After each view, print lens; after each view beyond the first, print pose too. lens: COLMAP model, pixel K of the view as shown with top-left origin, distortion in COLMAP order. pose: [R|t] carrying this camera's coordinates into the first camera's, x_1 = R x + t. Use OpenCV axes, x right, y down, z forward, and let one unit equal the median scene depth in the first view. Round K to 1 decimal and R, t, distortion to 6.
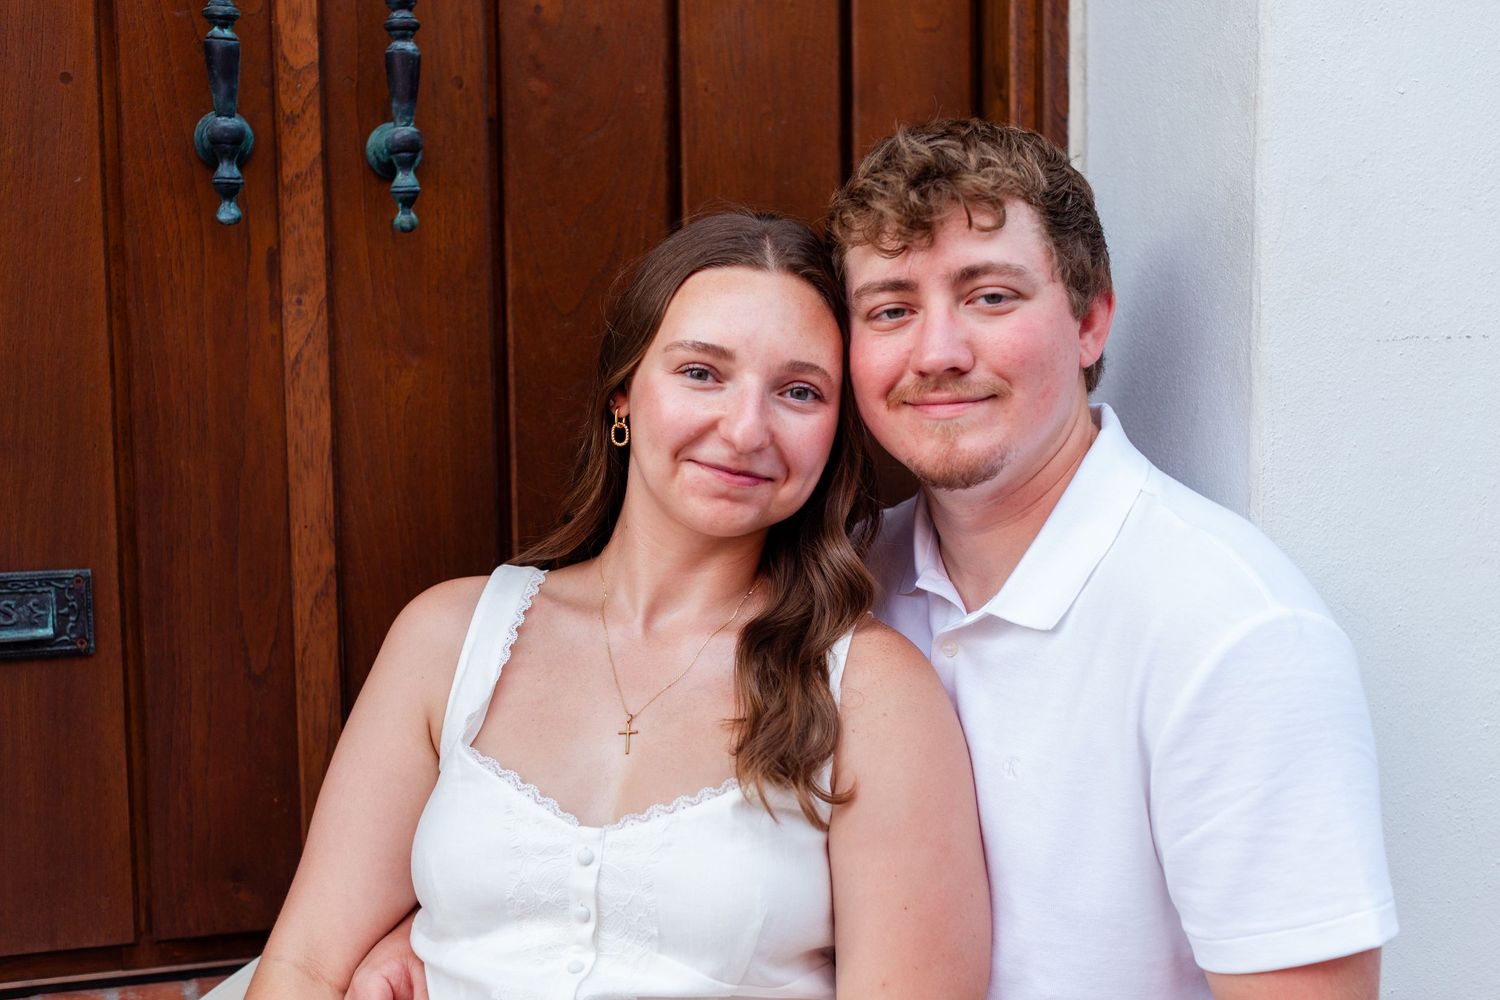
lens RADIAL K [[2271.6, 0, 750.0], [0, 2271.6, 500.0], [0, 0, 1]] dist [0.034876, -0.076728]
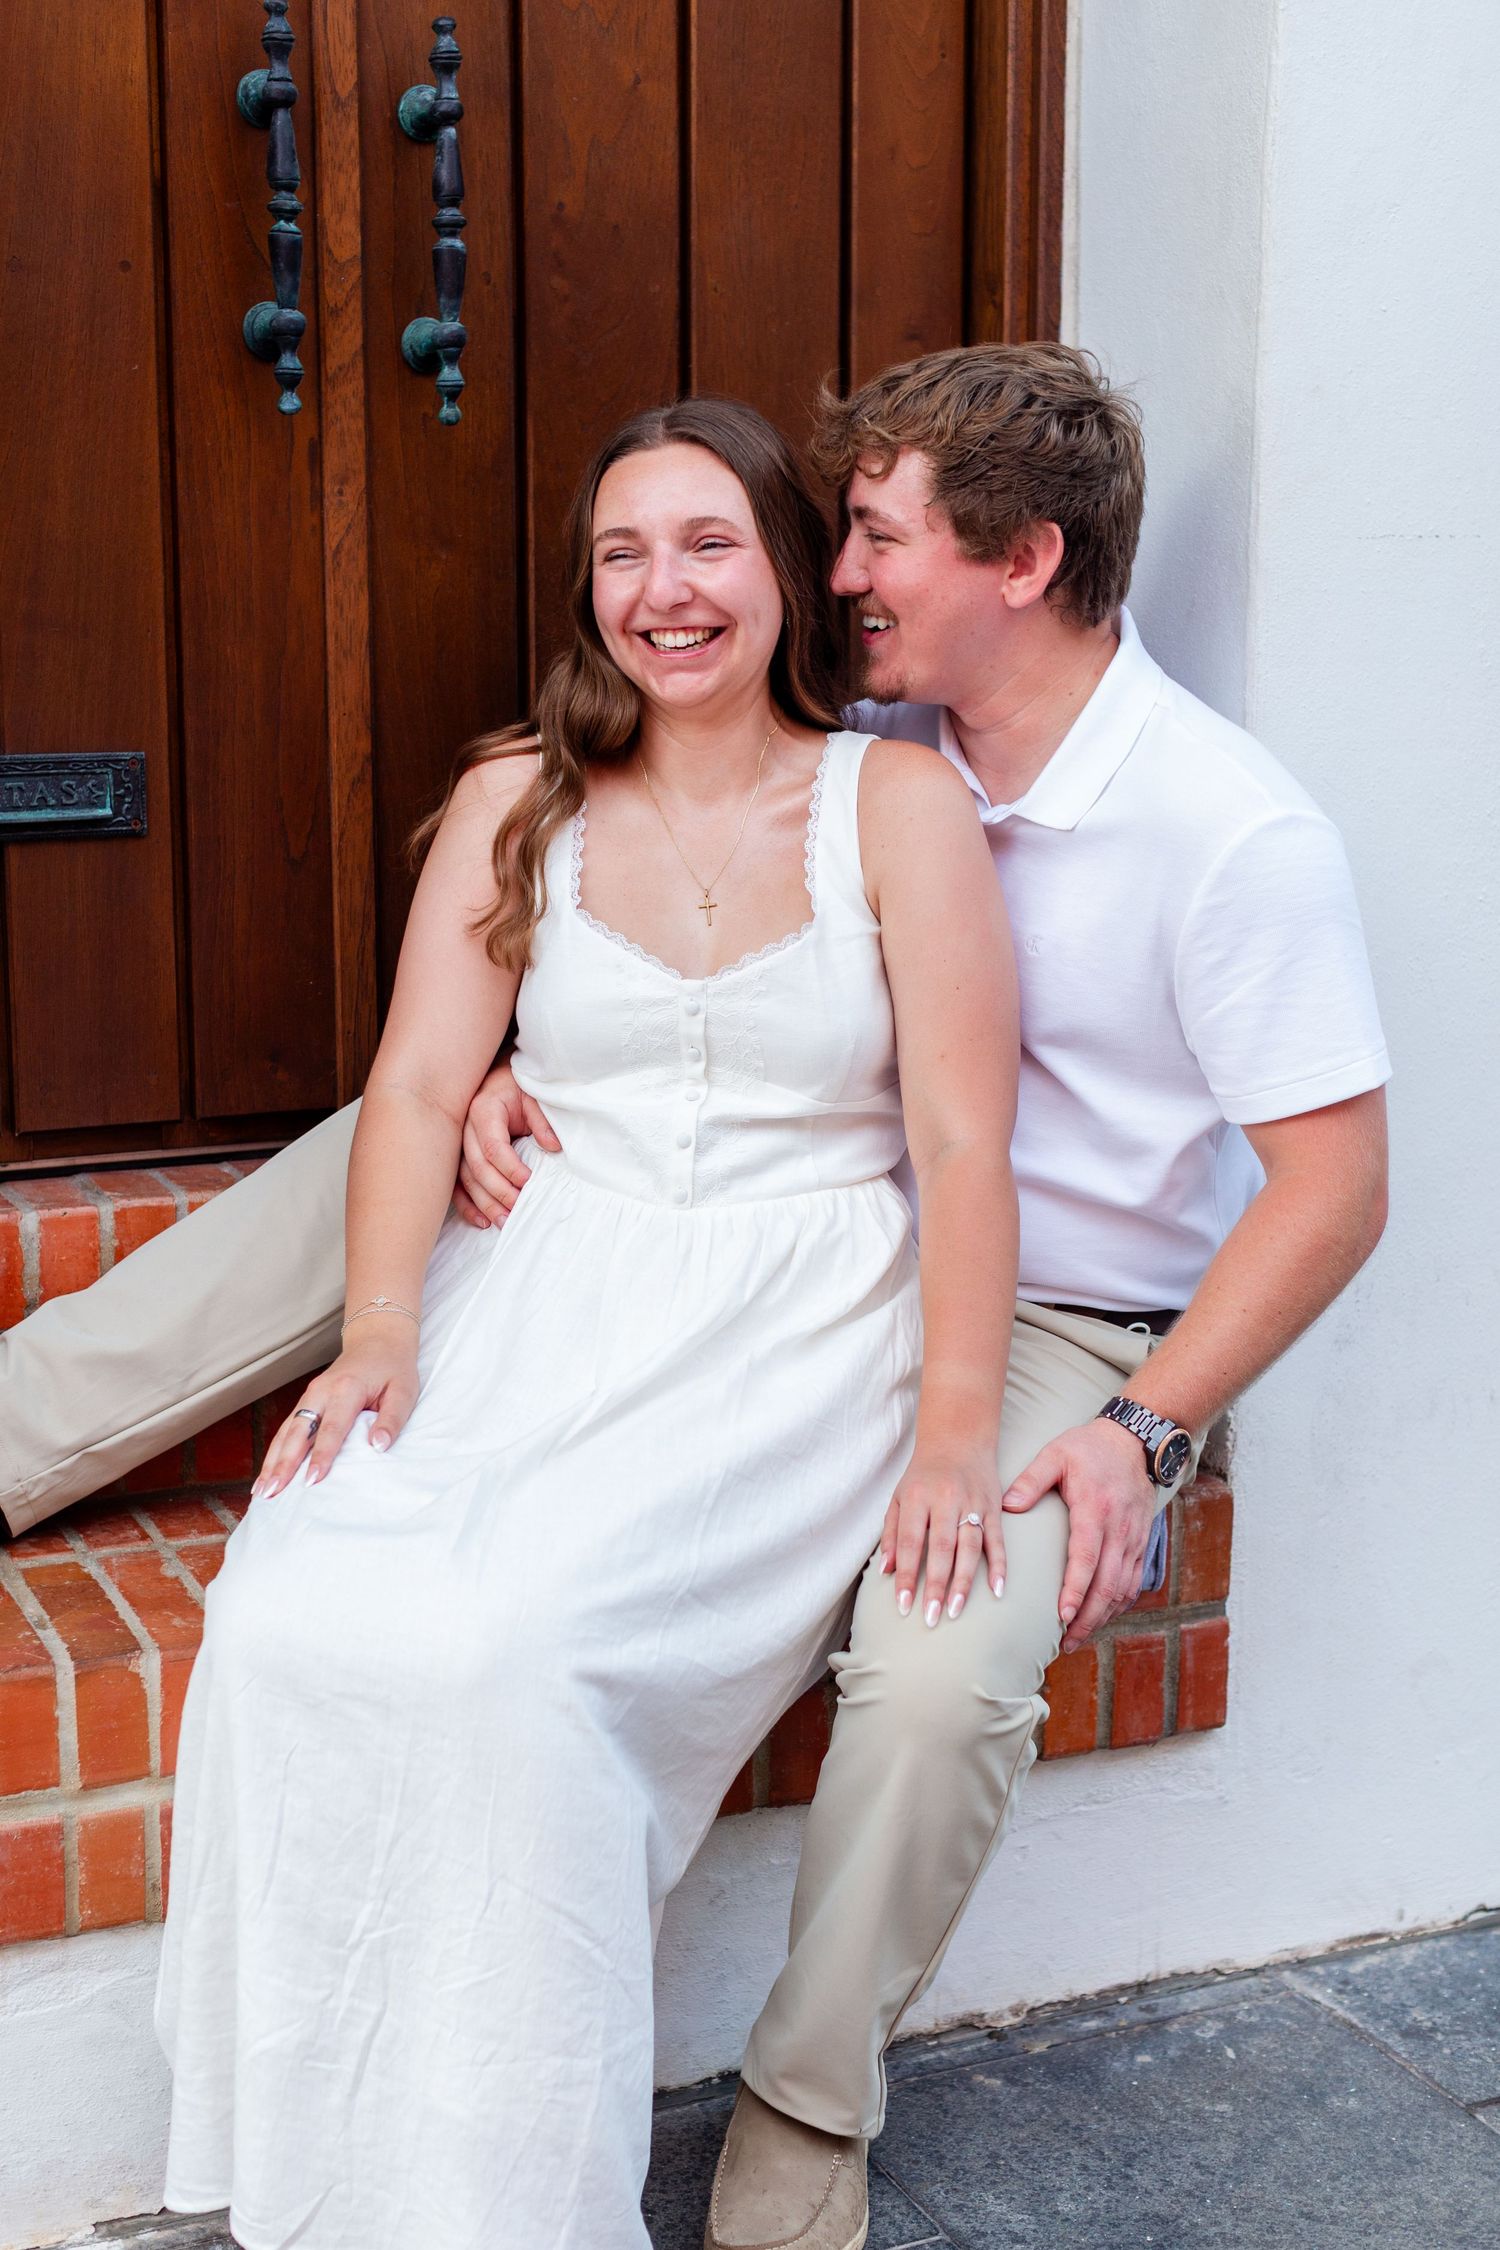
lens RADIAL K [[3407.4, 0, 715.1], [0, 3407.4, 1131.3], [0, 0, 1]] dist [0.034876, -0.076728]
pose [[0.990525, -0.011109, 0.136885, -0.244896], [0.000987, 0.997273, 0.073792, 0.087131], [-0.137331, -0.072958, 0.987835, -0.567365]]
